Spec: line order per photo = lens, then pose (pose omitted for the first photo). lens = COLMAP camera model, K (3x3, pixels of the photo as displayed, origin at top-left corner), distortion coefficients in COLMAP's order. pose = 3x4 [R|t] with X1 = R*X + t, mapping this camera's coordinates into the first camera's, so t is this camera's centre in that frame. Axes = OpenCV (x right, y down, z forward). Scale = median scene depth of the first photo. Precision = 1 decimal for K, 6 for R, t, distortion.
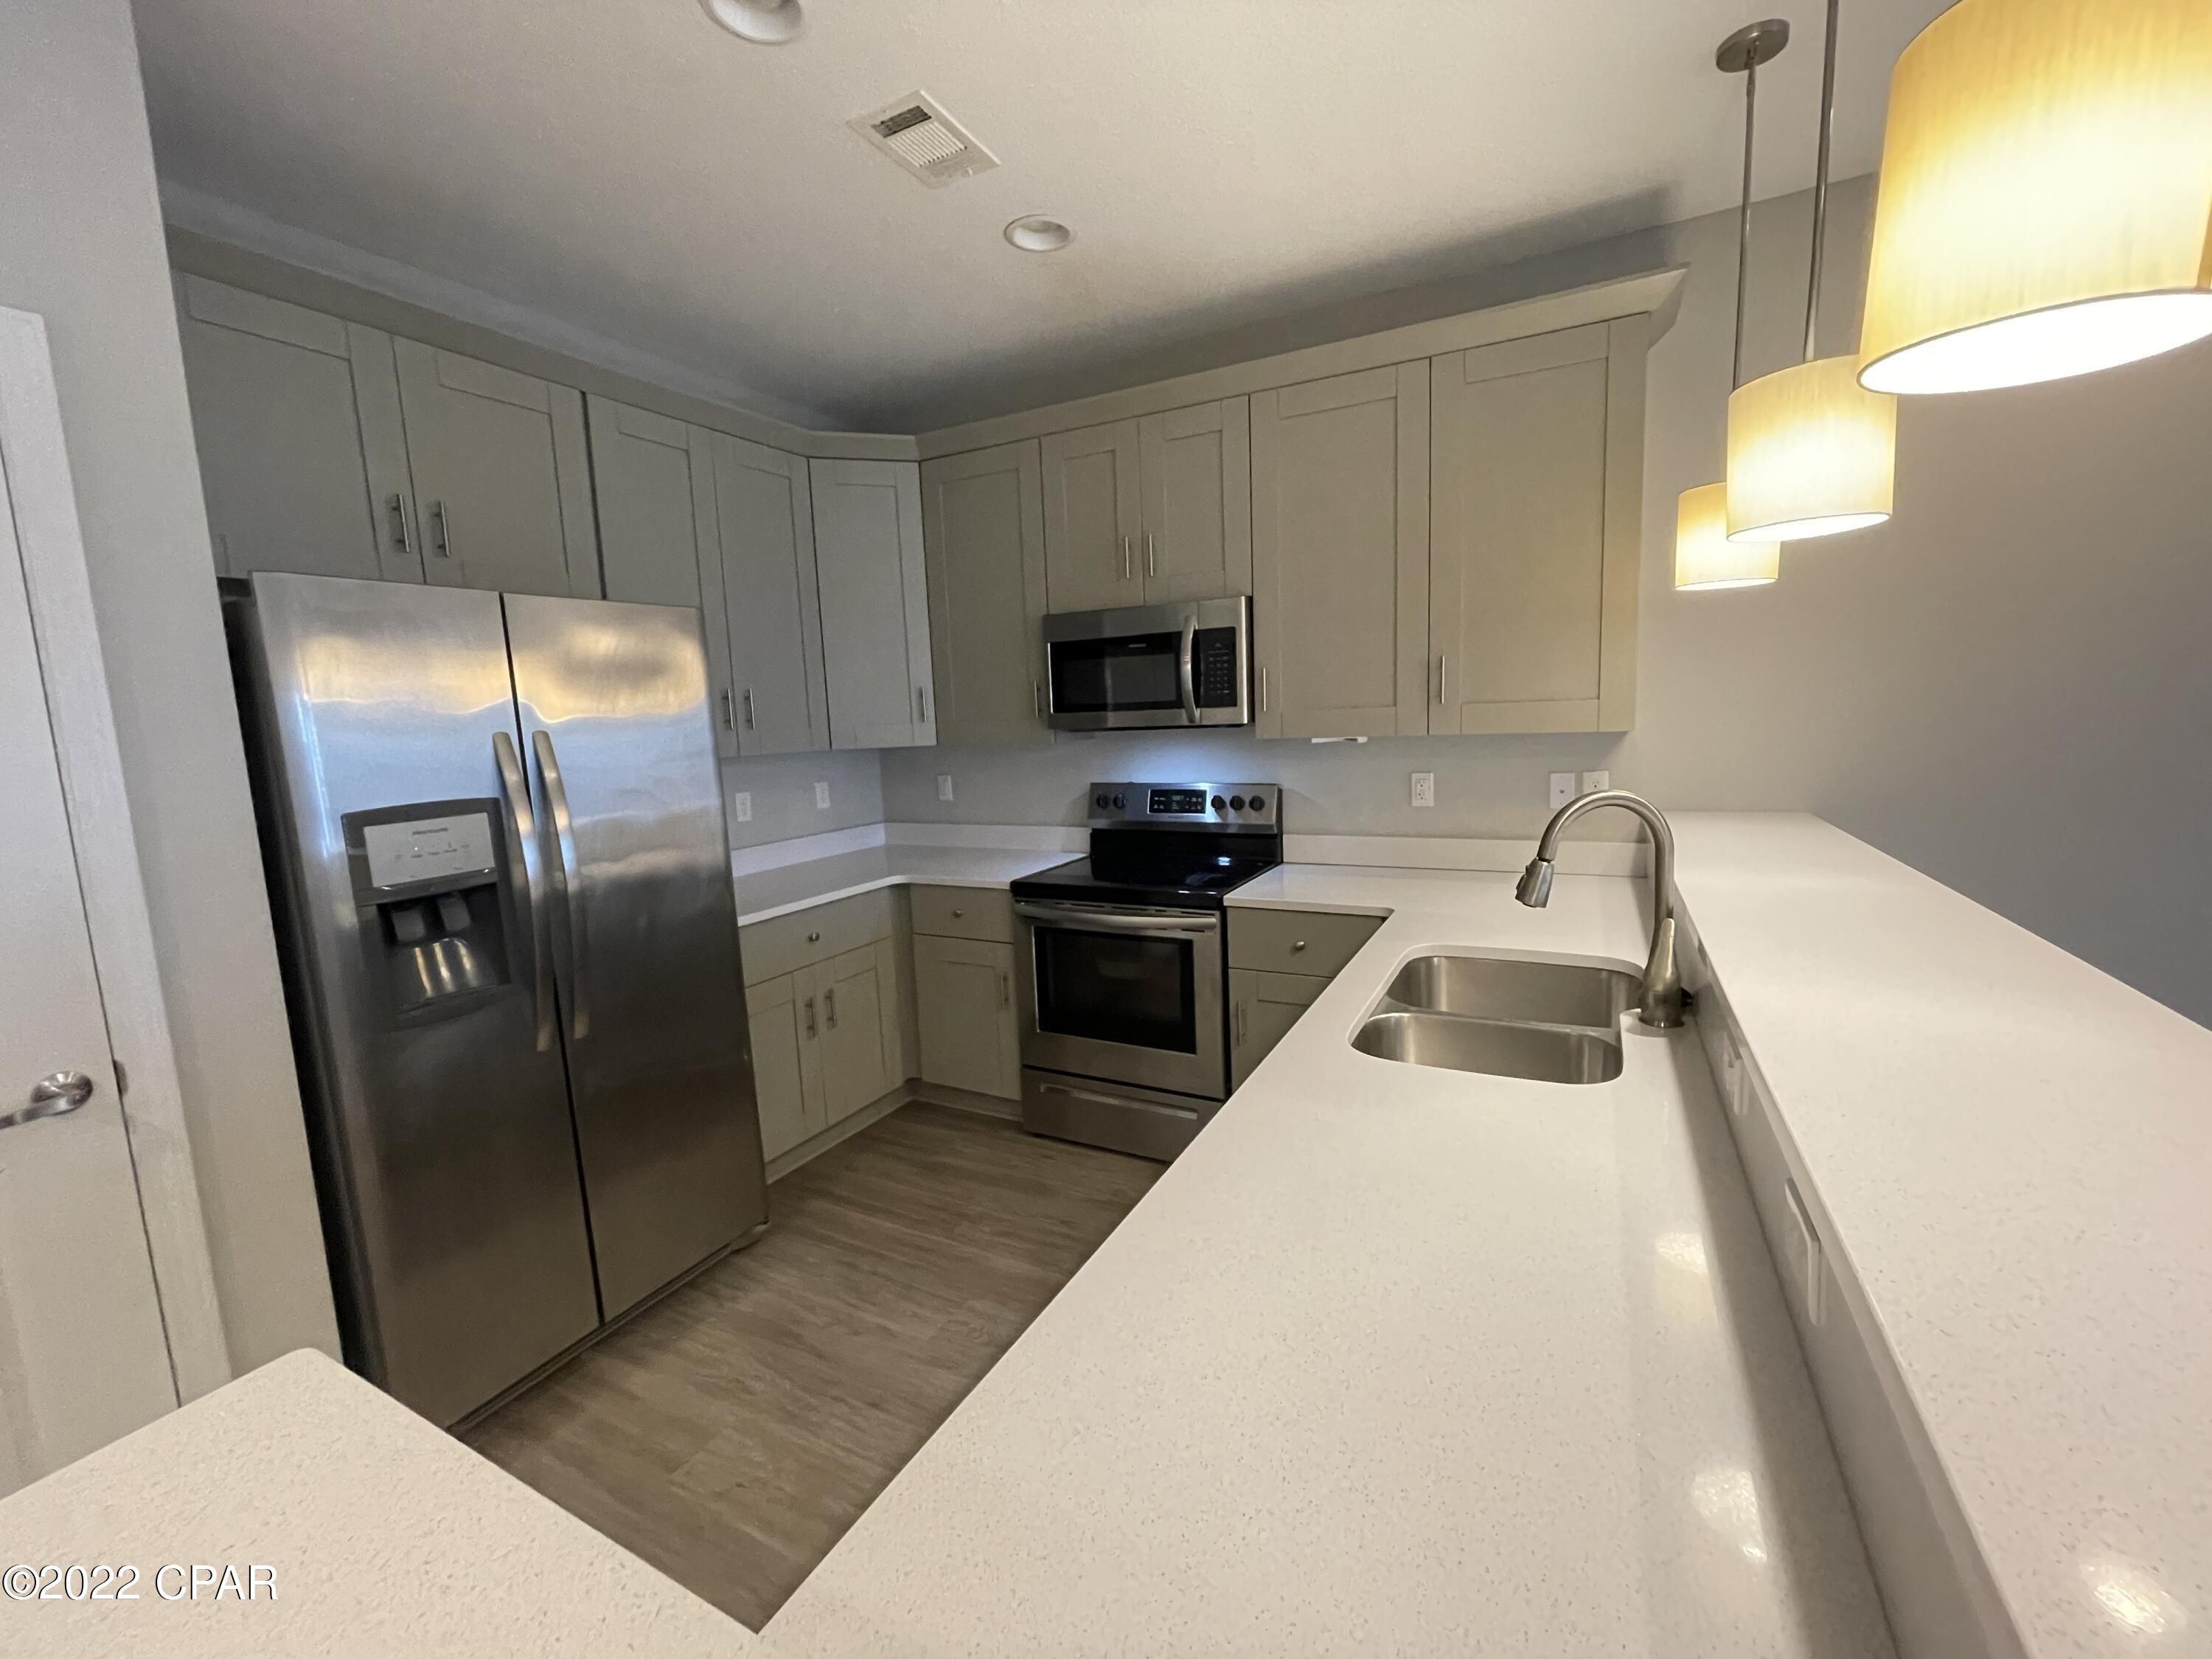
lens RADIAL K [[888.2, 0, 1104.2], [0, 888.2, 820.3], [0, 0, 1]] dist [-0.000047, 0.000632]
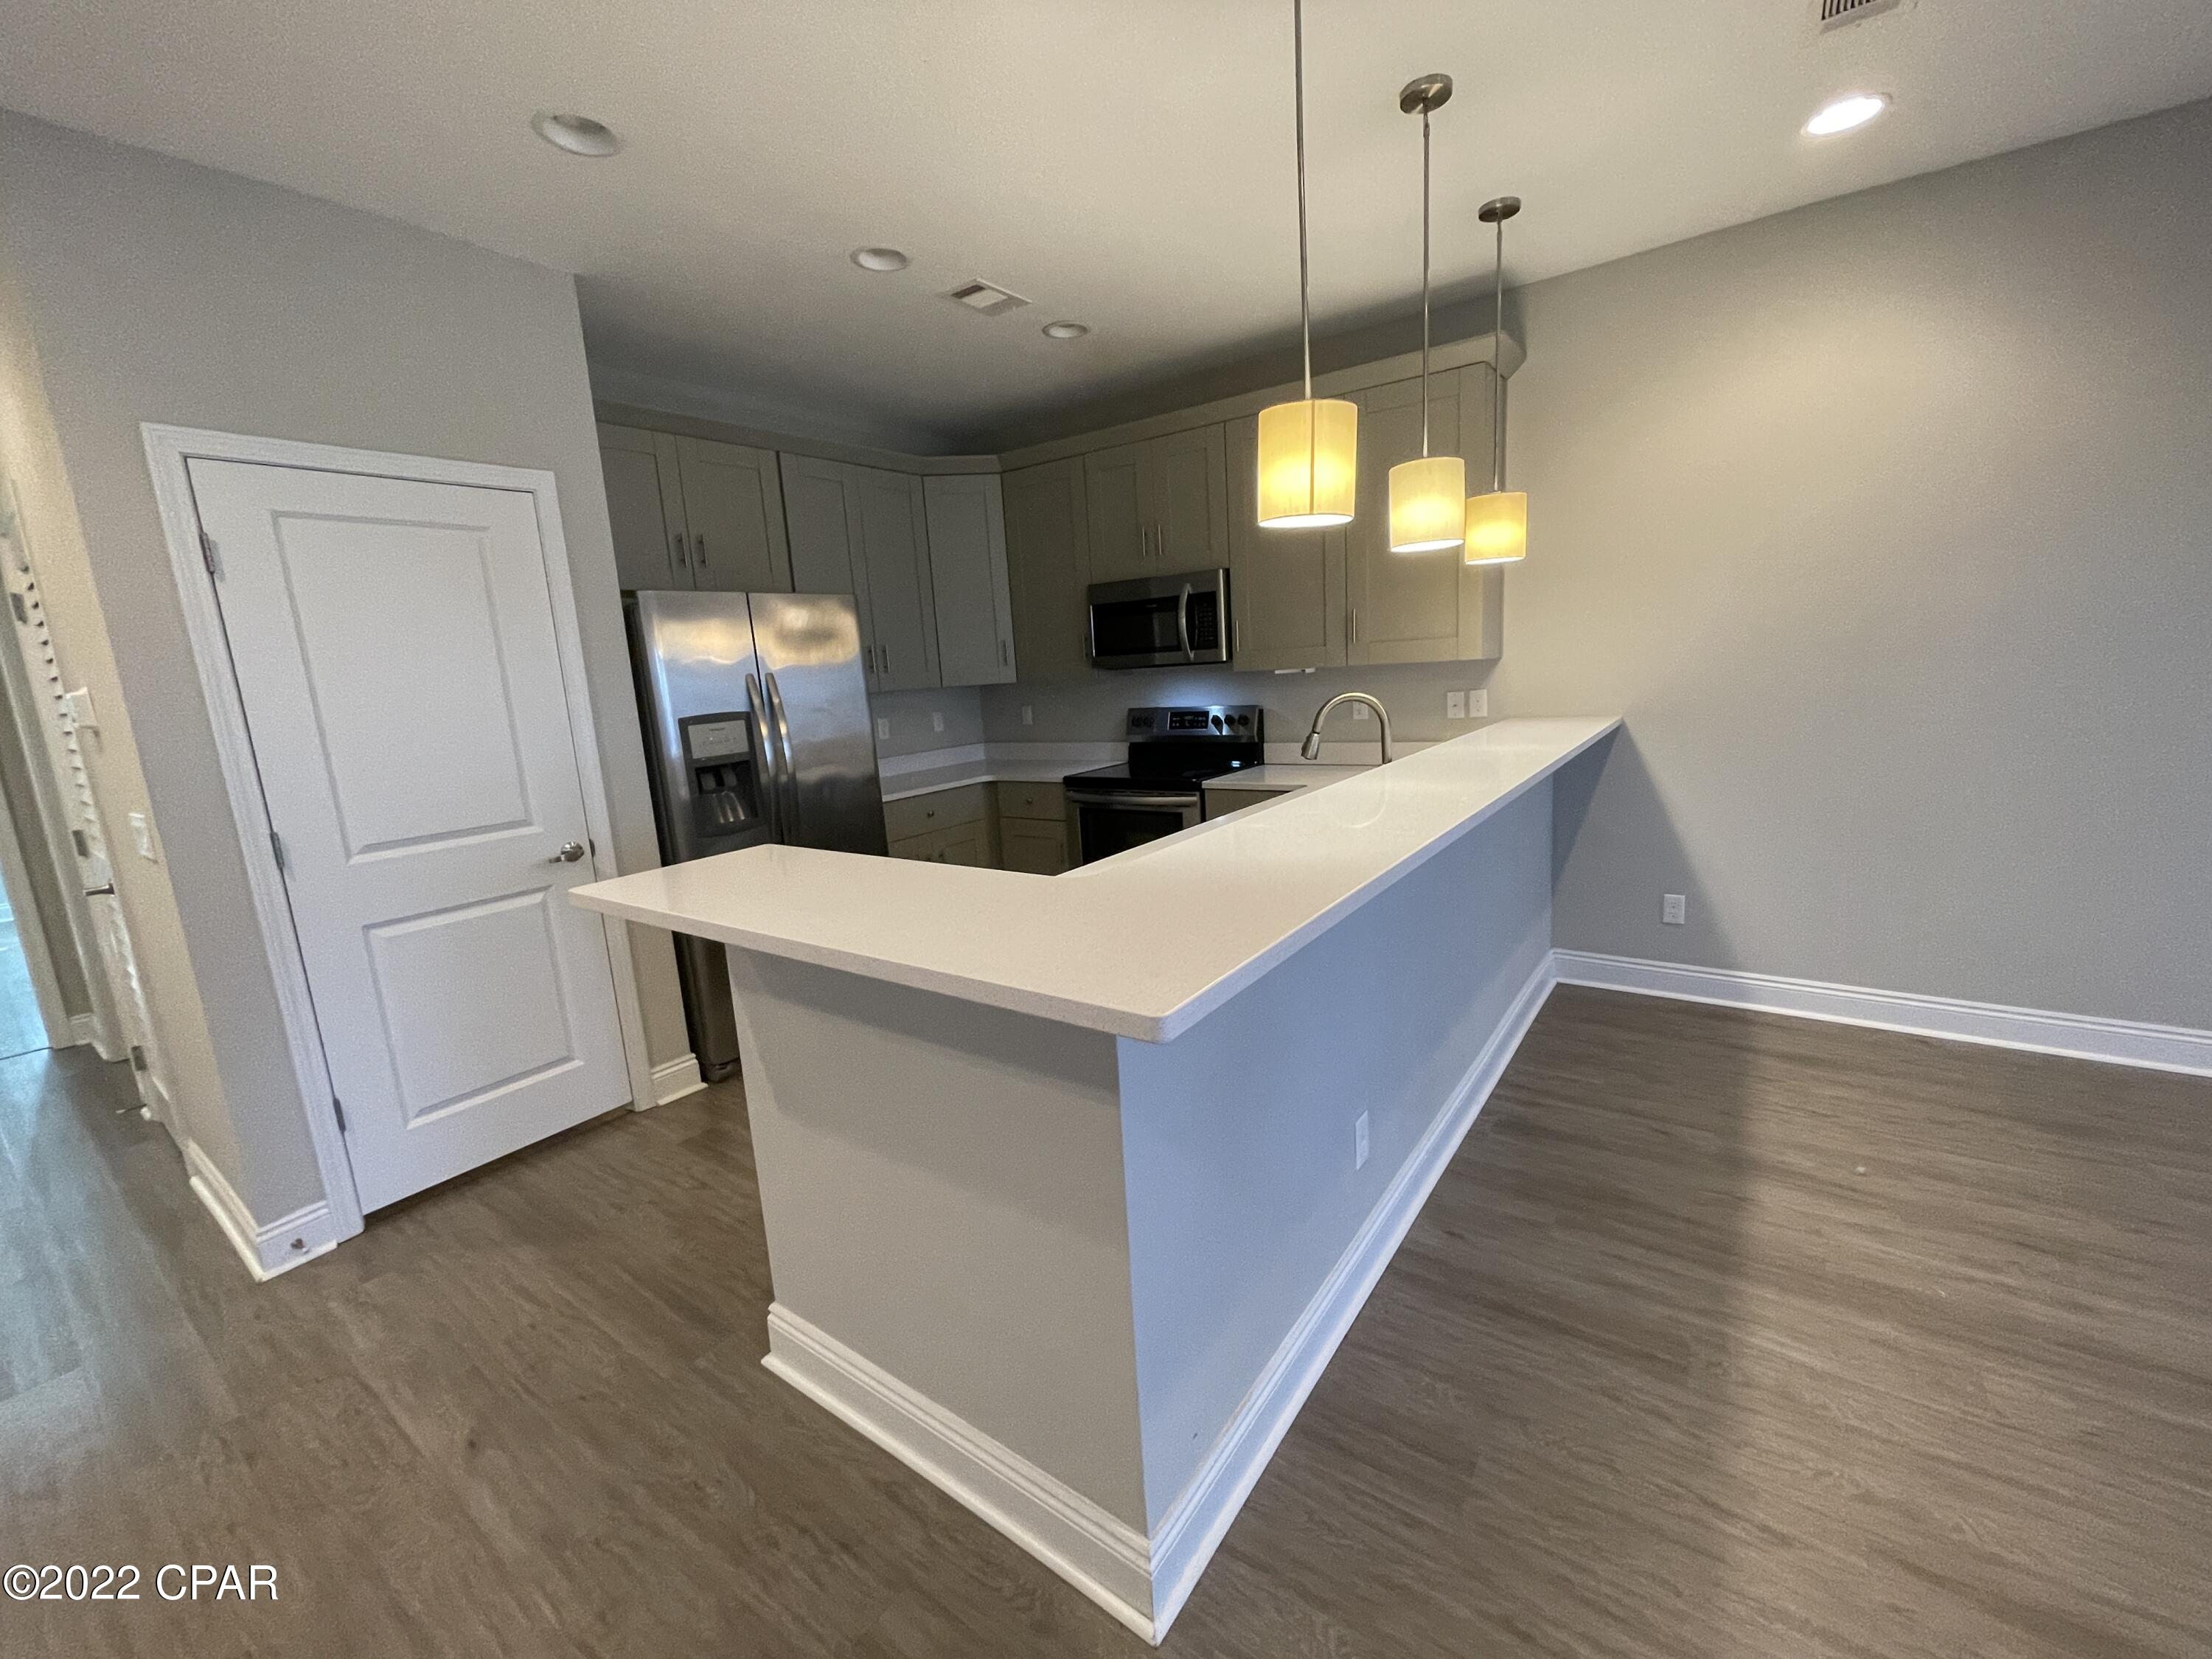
lens RADIAL K [[888.2, 0, 1104.2], [0, 888.2, 820.3], [0, 0, 1]] dist [-0.000047, 0.000632]
pose [[0.989896, 0.003130, -0.141757, 0.169386], [0.005236, 0.998268, 0.058601, 0.058602], [0.141695, -0.058751, 0.988165, -0.420544]]
